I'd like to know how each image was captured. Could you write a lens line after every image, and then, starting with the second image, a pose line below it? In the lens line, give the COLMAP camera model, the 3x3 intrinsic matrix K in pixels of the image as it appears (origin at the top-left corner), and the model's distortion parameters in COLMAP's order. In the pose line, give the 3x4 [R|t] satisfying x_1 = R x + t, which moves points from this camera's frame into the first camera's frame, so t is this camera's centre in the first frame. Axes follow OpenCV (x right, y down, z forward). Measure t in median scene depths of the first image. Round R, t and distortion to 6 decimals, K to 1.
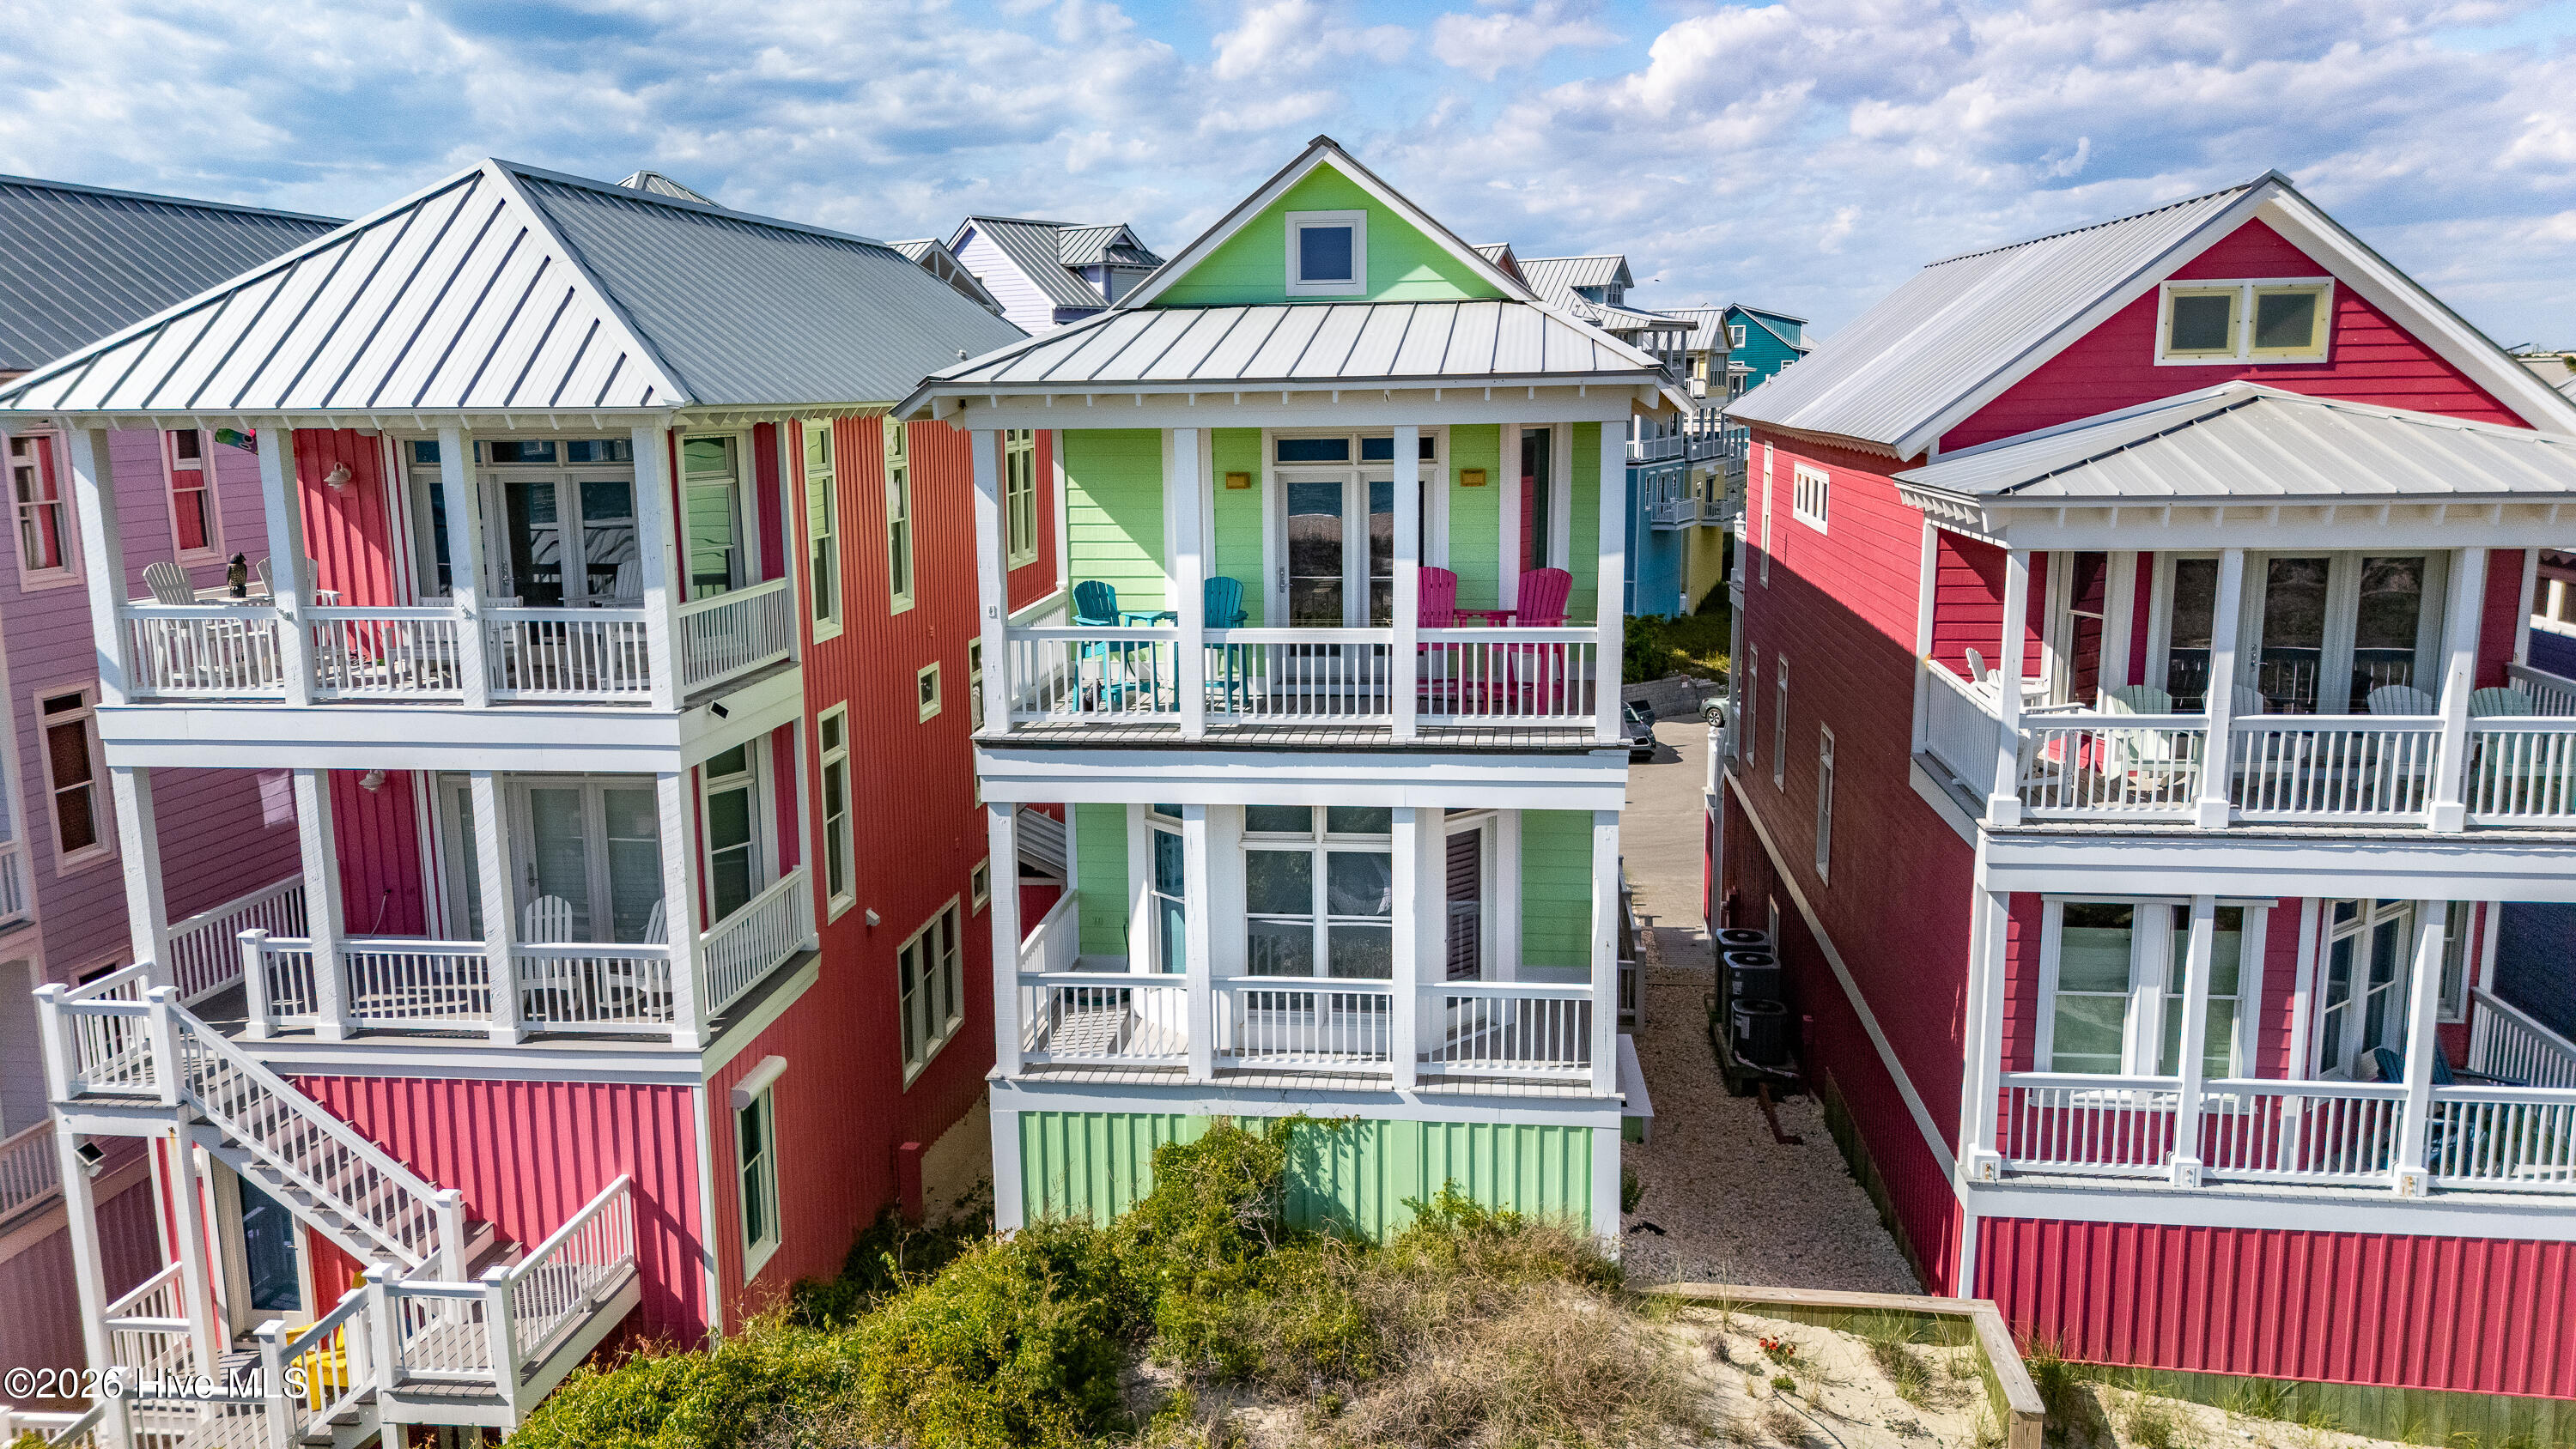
lens RADIAL K [[1883.4, 0, 1283.9], [0, 1883.4, 726.8], [0, 0, 1]] dist [0.084141, -0.086622]
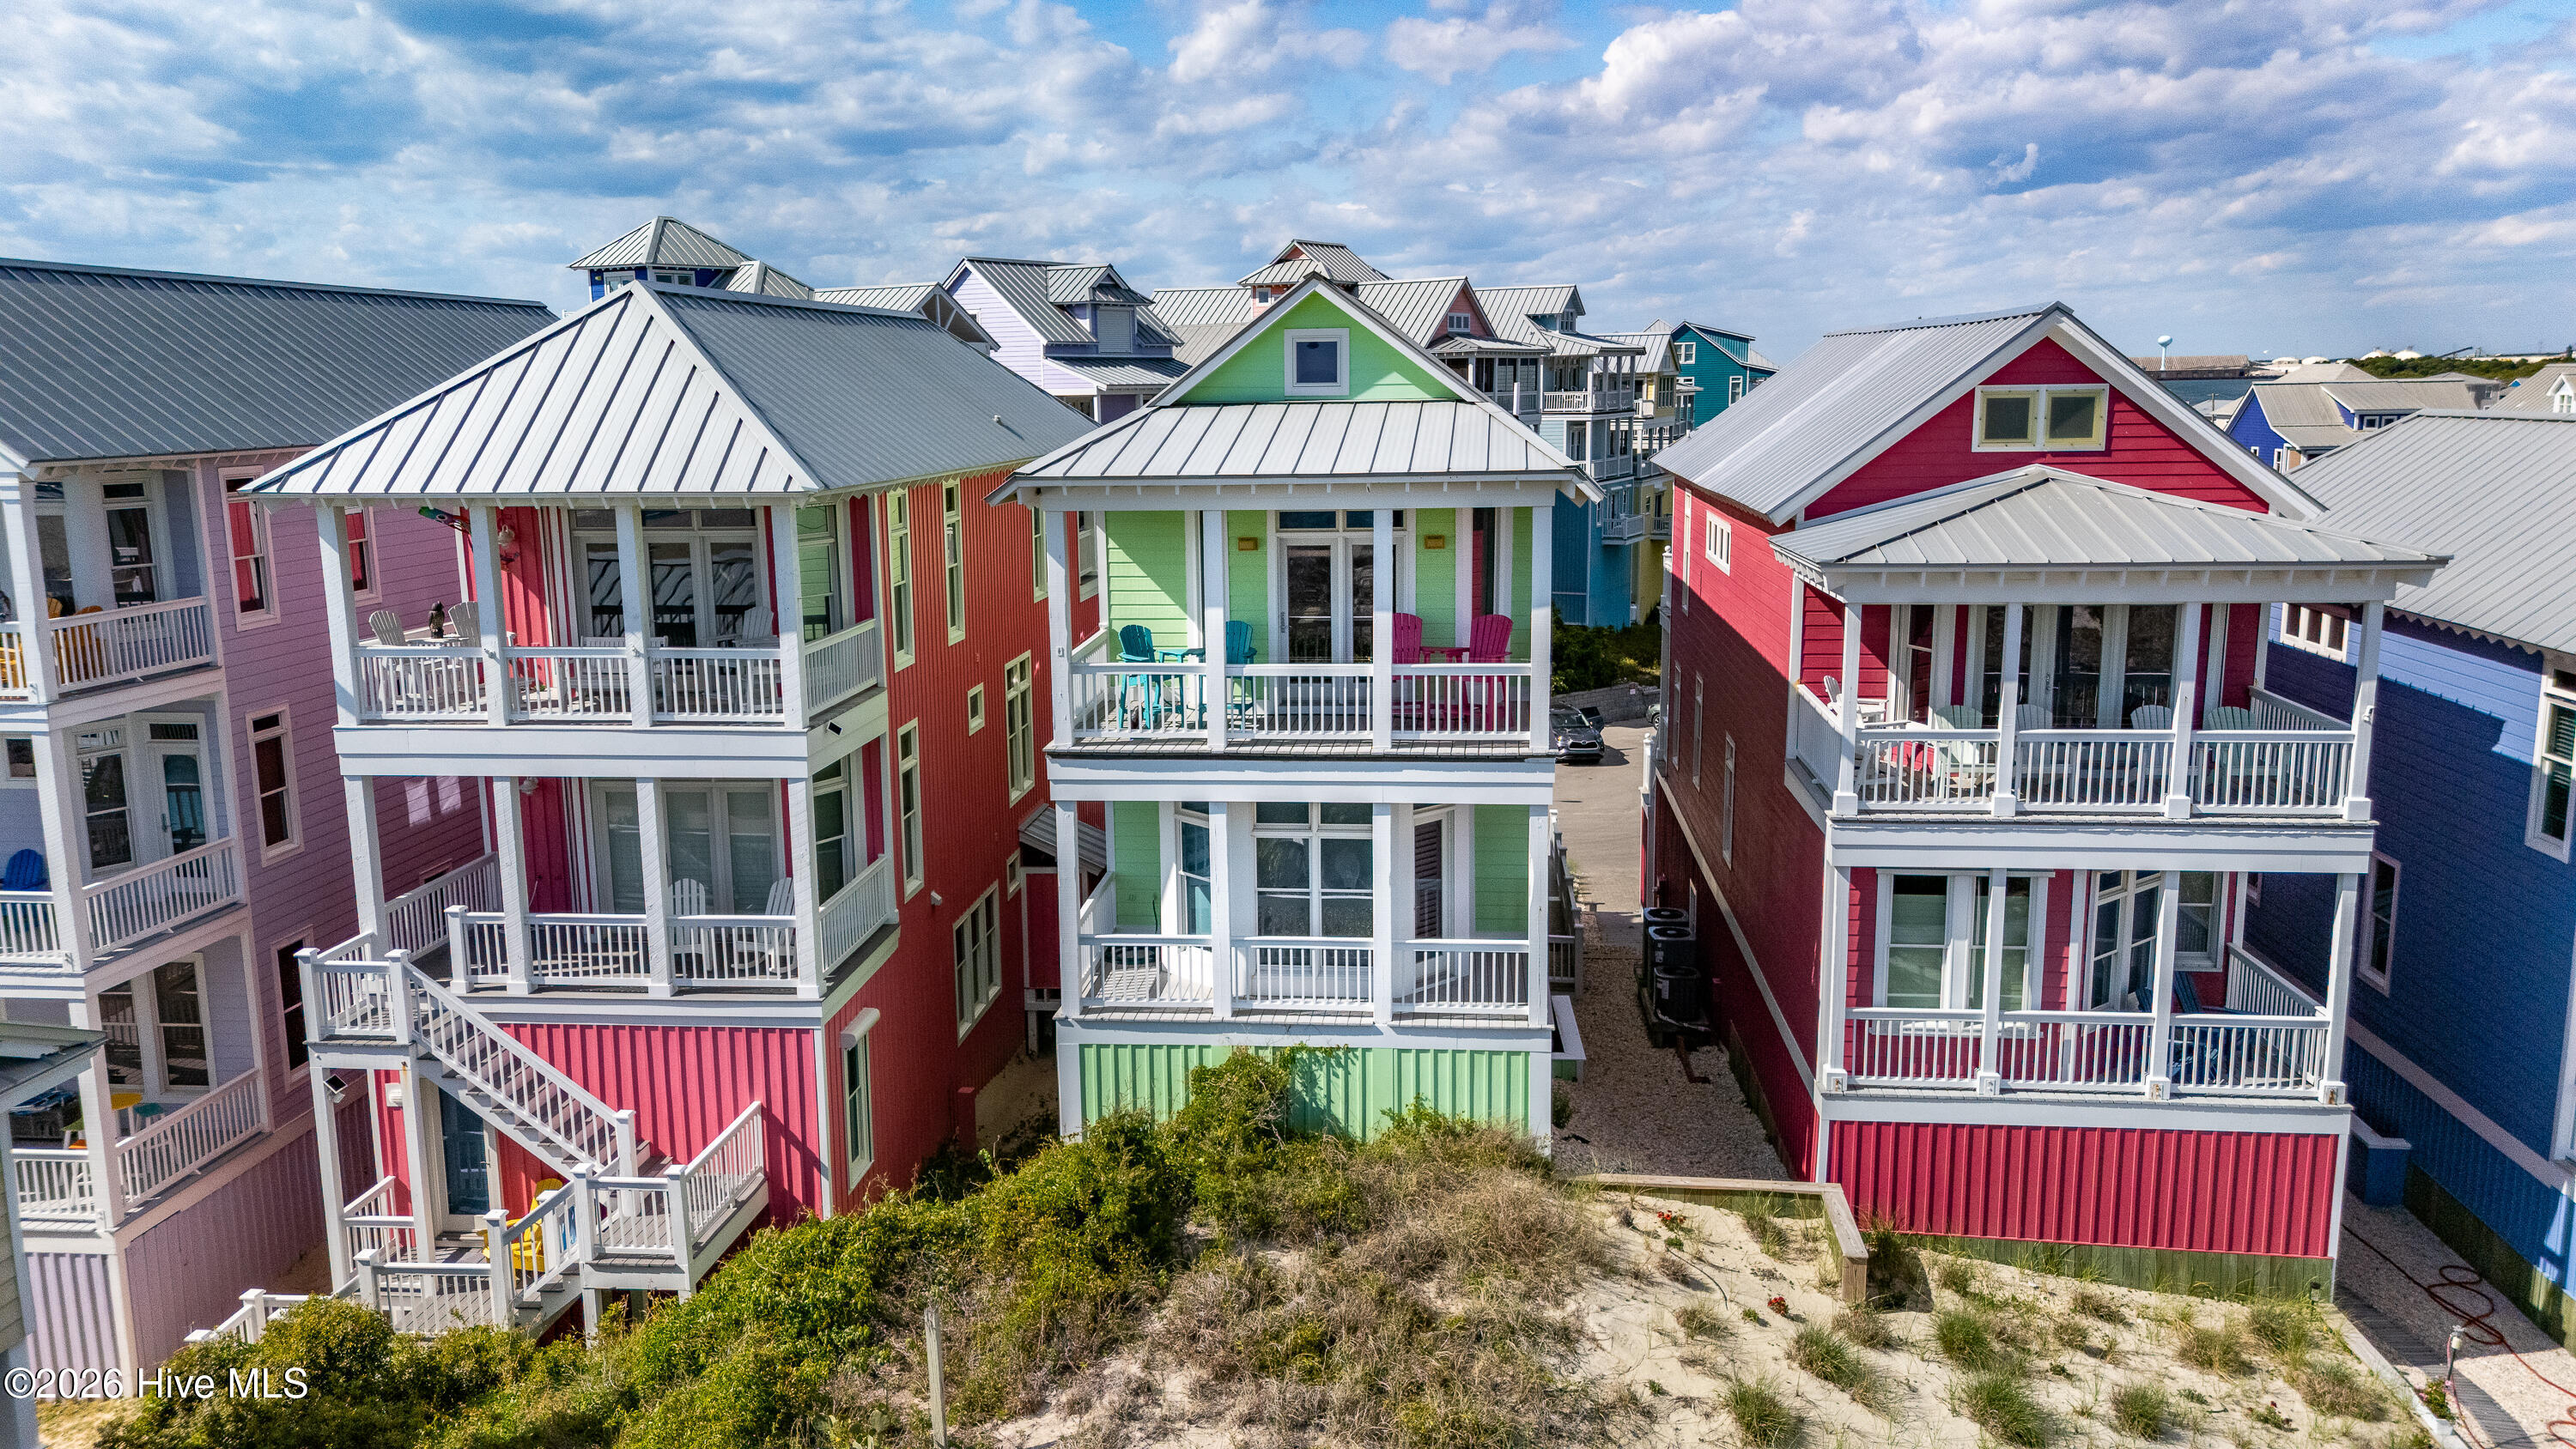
lens RADIAL K [[1883.4, 0, 1283.9], [0, 1883.4, 726.8], [0, 0, 1]] dist [0.084141, -0.086622]
pose [[0.999757, -0.003415, 0.021795, -0.029667], [0.003438, 0.999994, -0.001004, -0.007911], [-0.021791, 0.001078, 0.999762, -0.269157]]
